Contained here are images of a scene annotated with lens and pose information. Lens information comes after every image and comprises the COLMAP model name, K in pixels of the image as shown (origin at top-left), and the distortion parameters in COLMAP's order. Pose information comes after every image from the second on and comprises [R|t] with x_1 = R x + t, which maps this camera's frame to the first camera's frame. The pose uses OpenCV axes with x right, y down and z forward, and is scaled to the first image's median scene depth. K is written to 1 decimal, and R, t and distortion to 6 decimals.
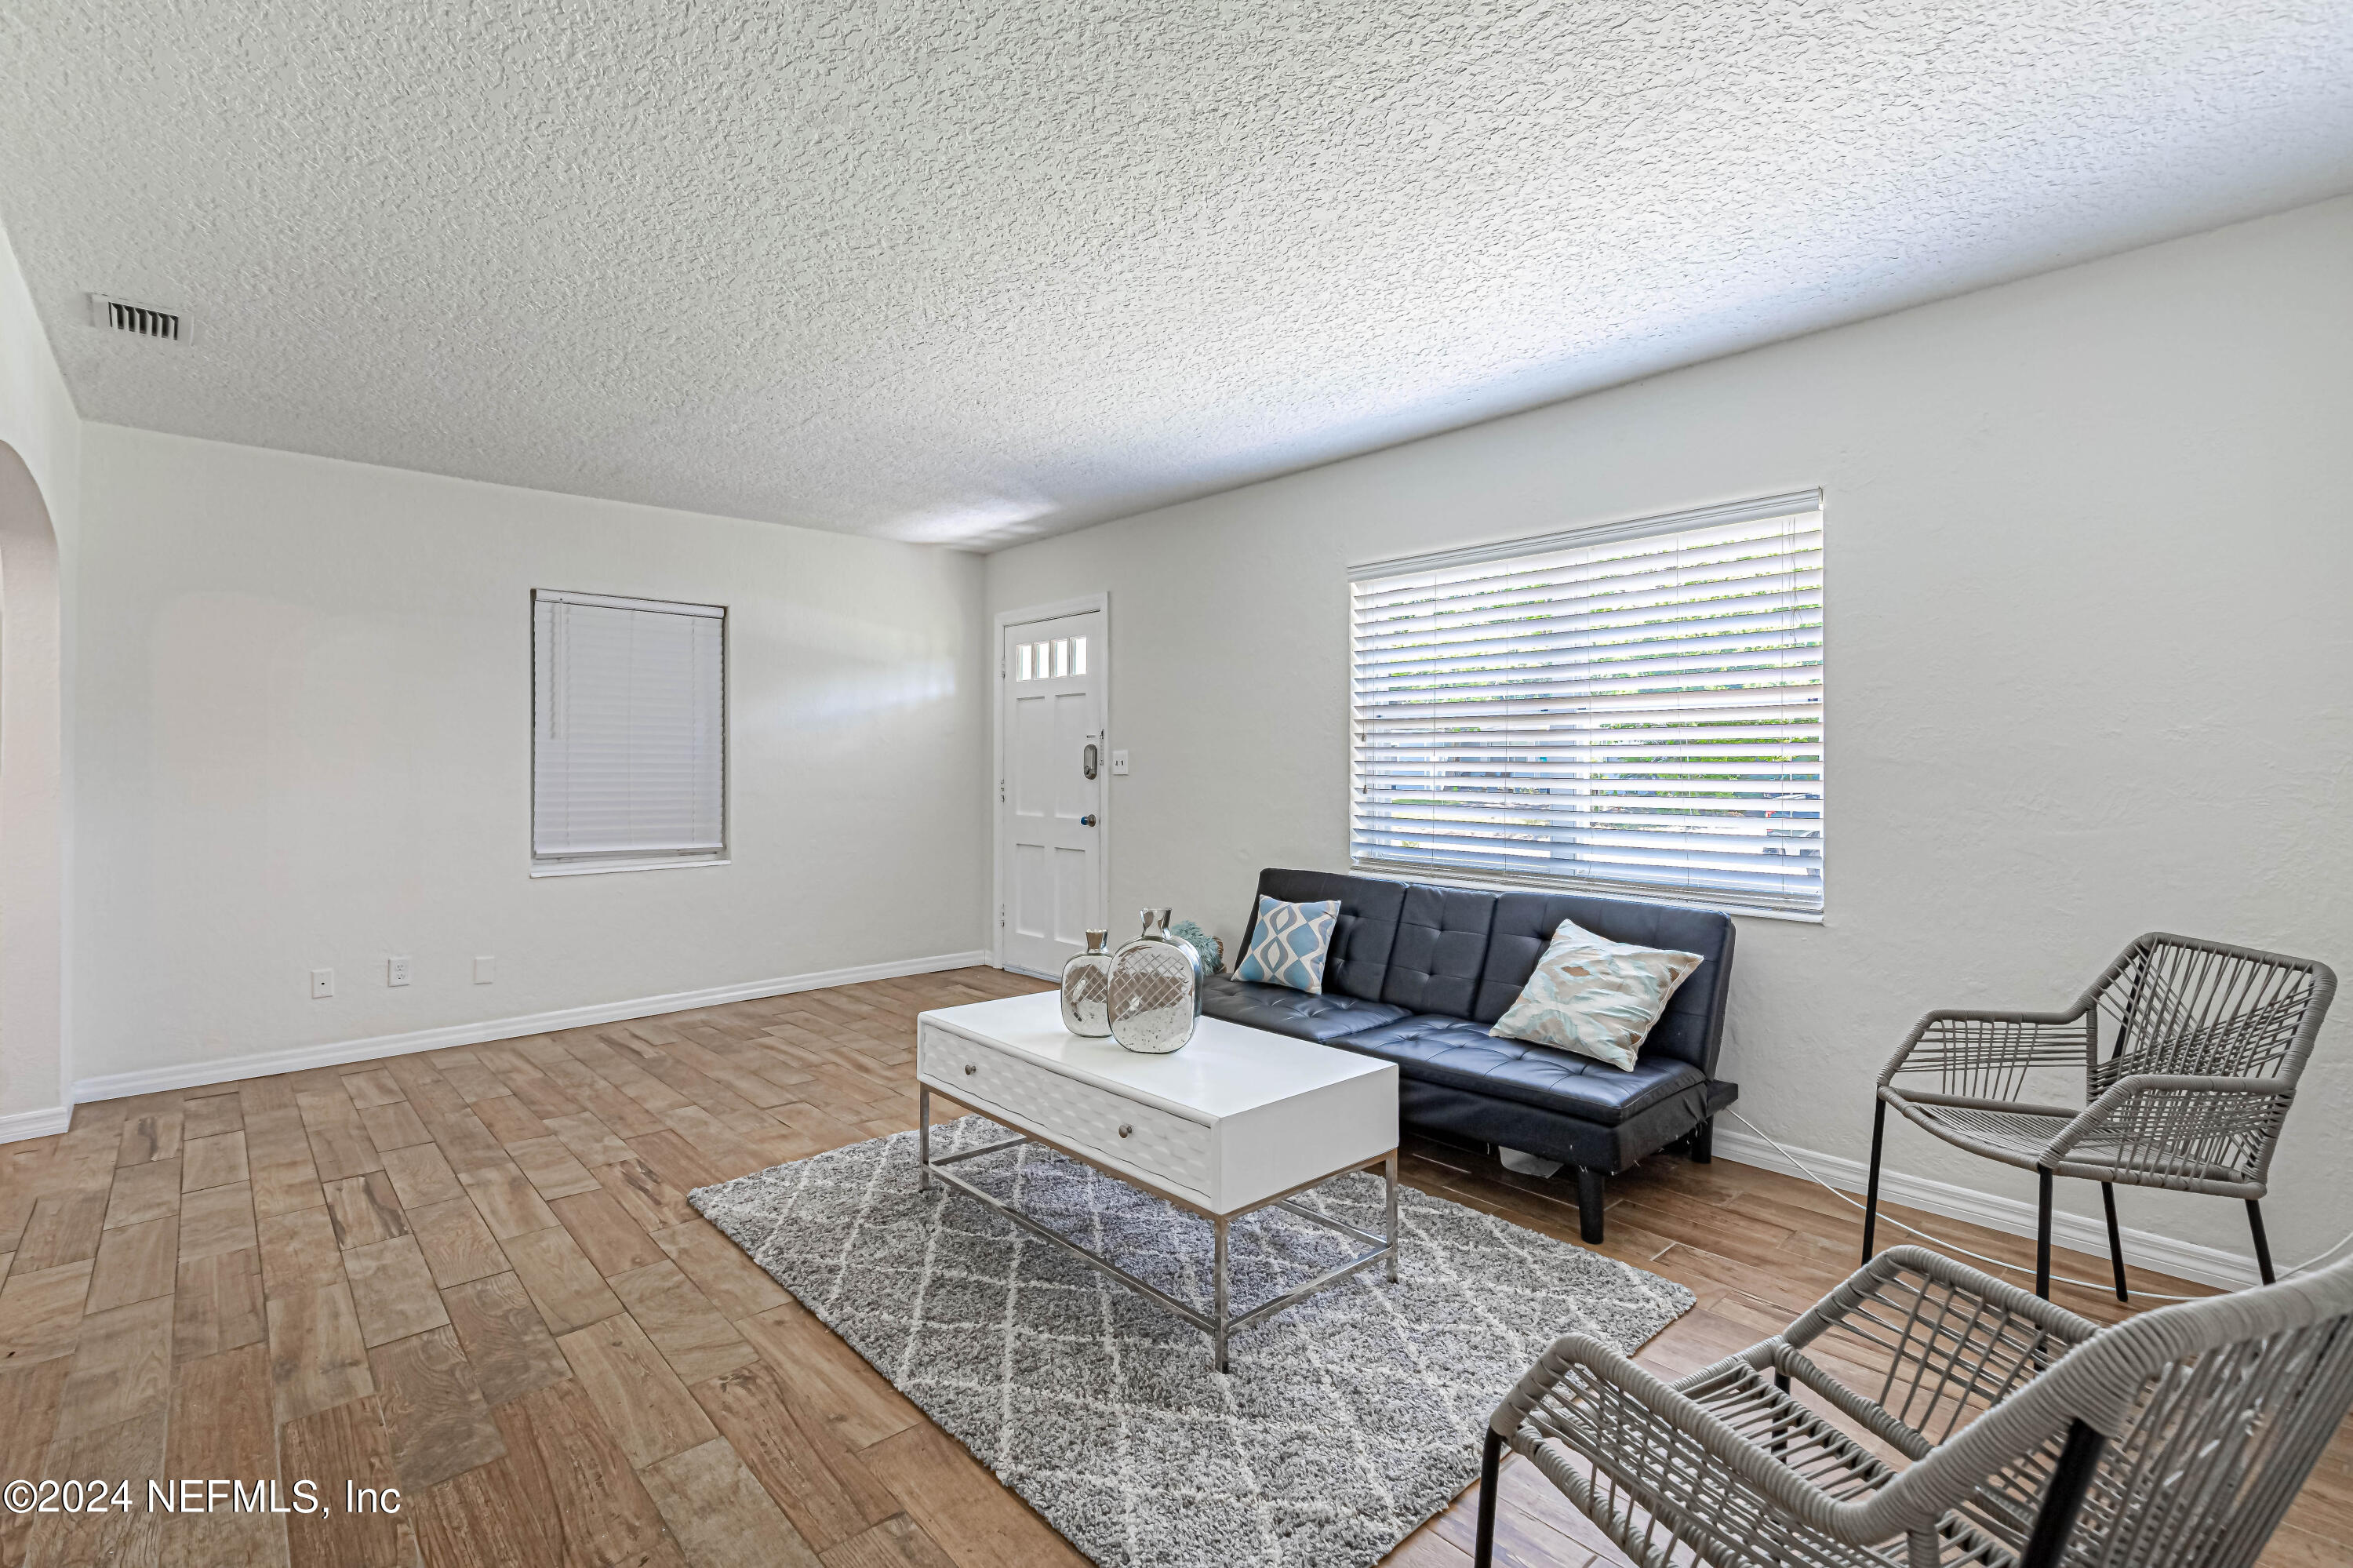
lens RADIAL K [[1075.4, 0, 1160.9], [0, 1075.4, 752.8], [0, 0, 1]] dist [0.008500, -0.000053]
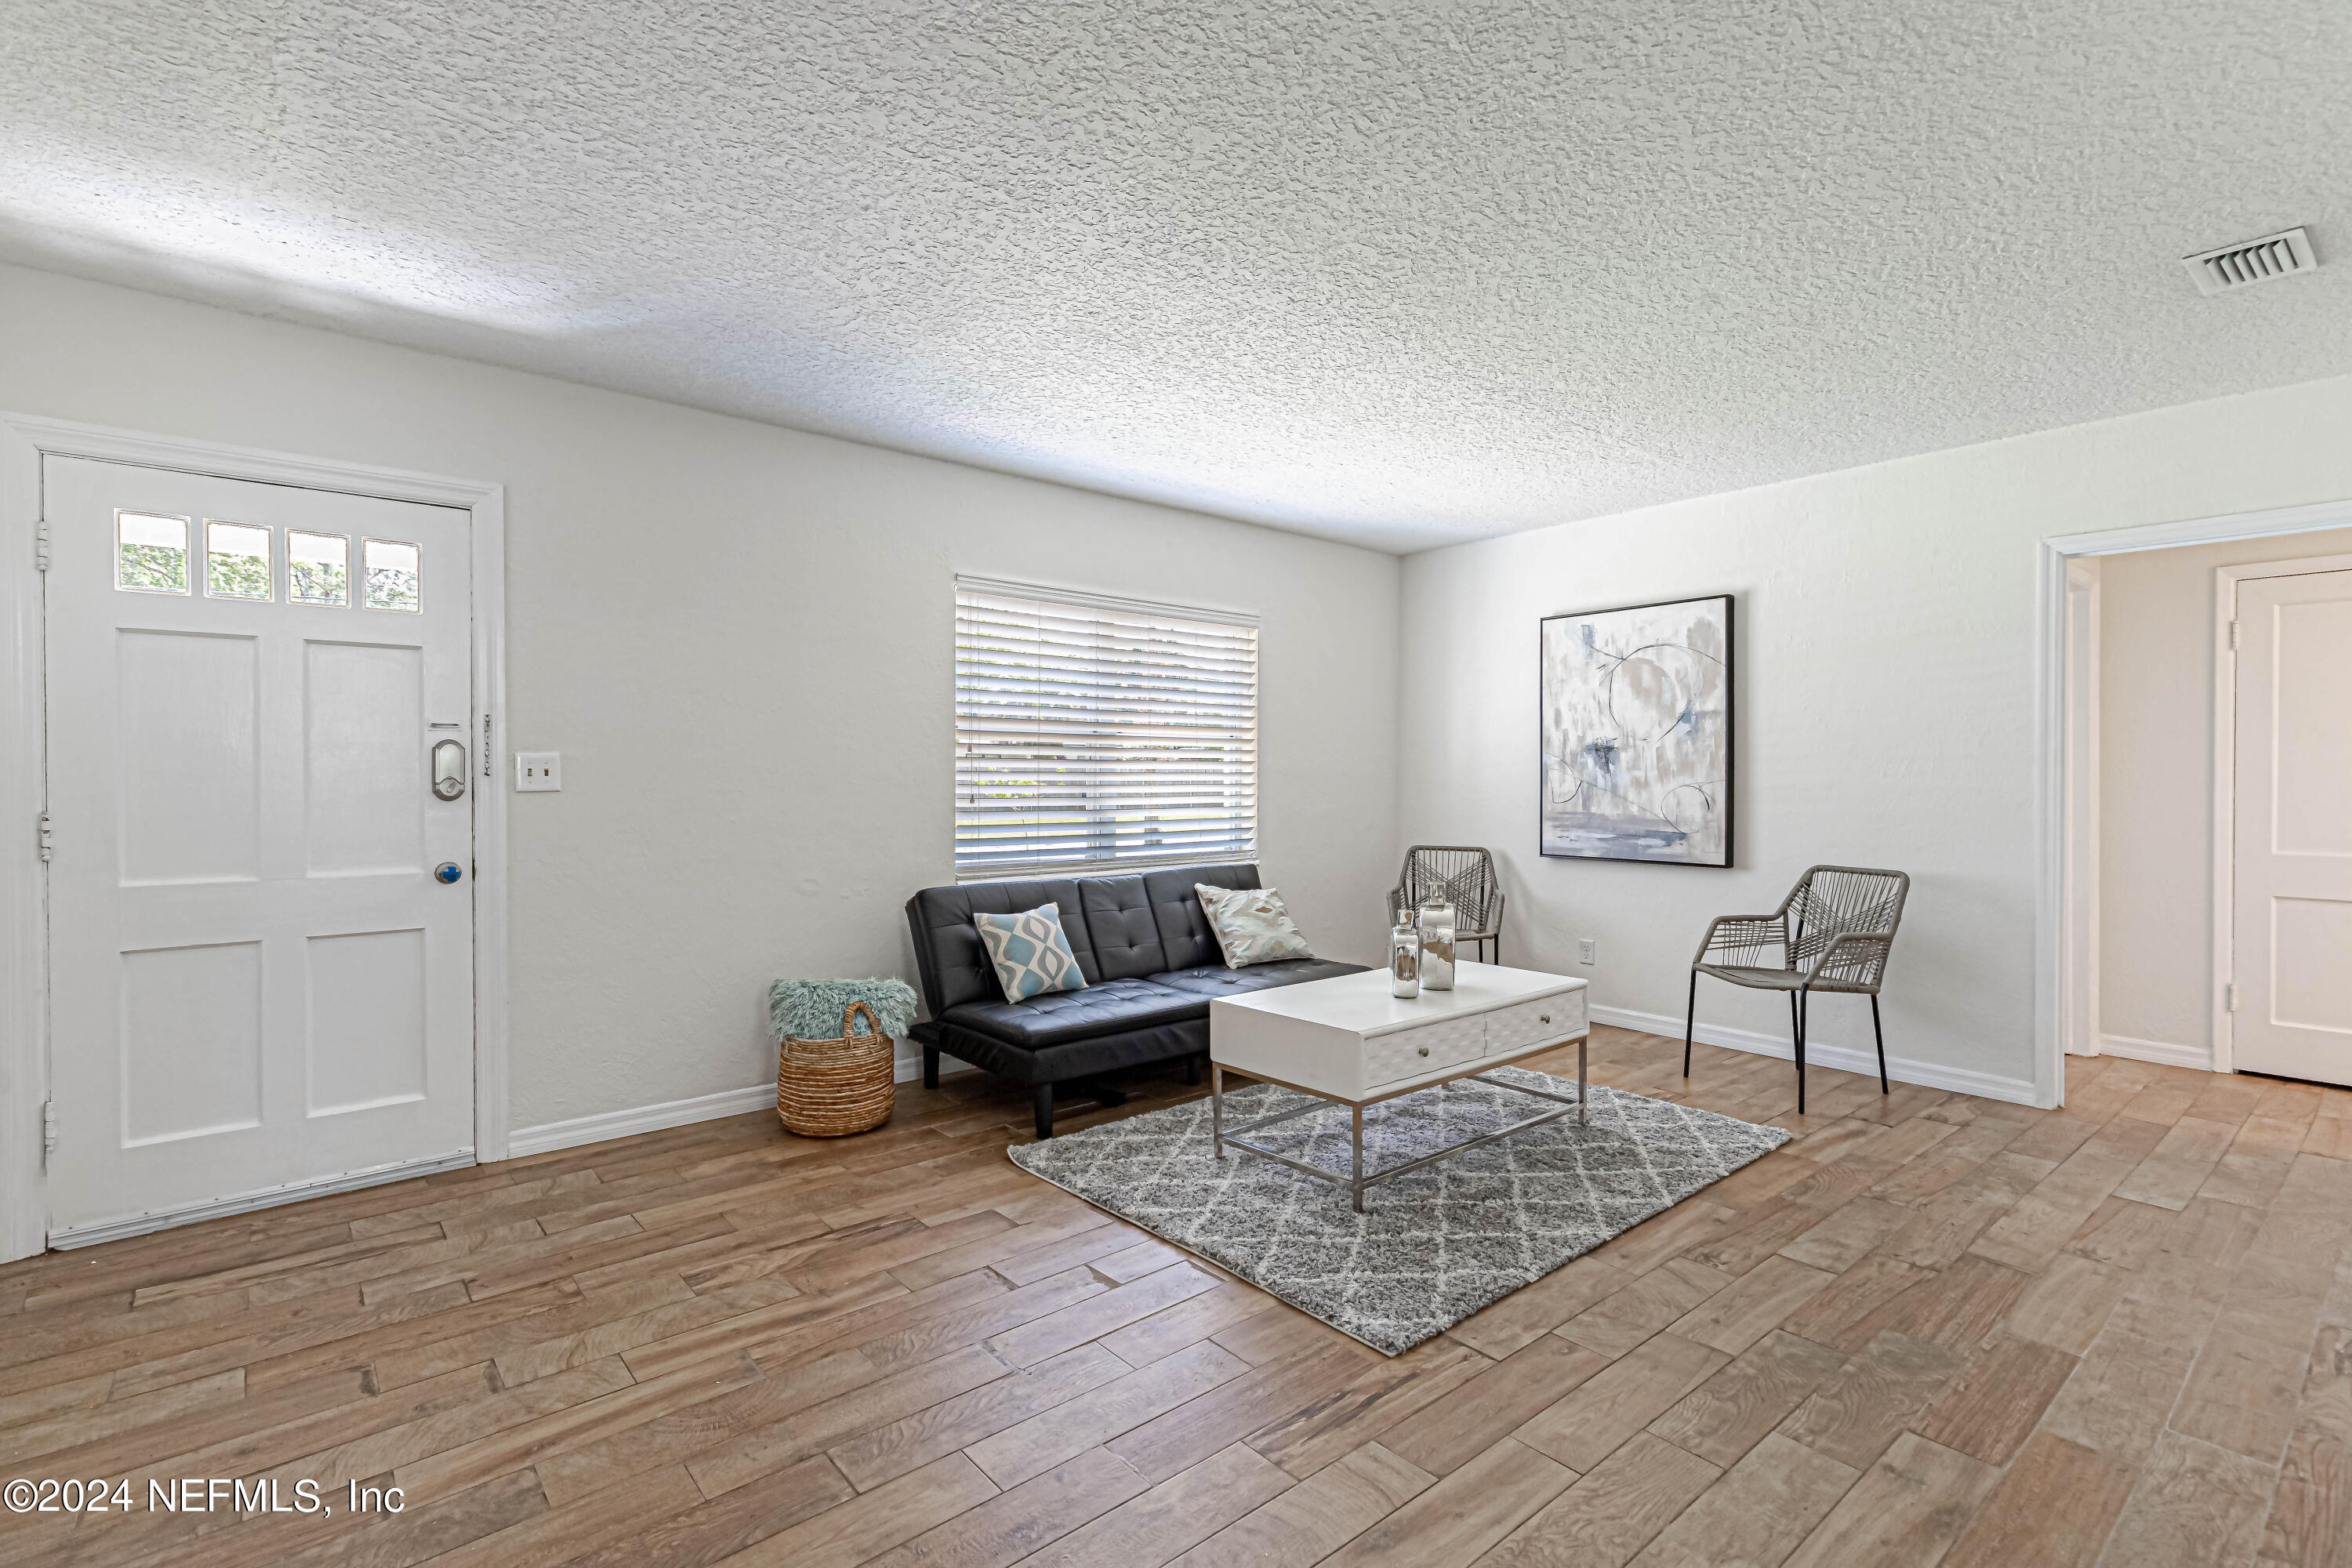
lens RADIAL K [[1068.0, 0, 1166.2], [0, 1068.0, 781.2], [0, 0, 1]] dist [0.007525, -0.001174]
pose [[0.036663, -0.005830, 0.999311, -1.029315], [-0.010445, 0.999926, 0.006216, 0.010574], [-0.999273, -0.010666, 0.036599, 0.986519]]
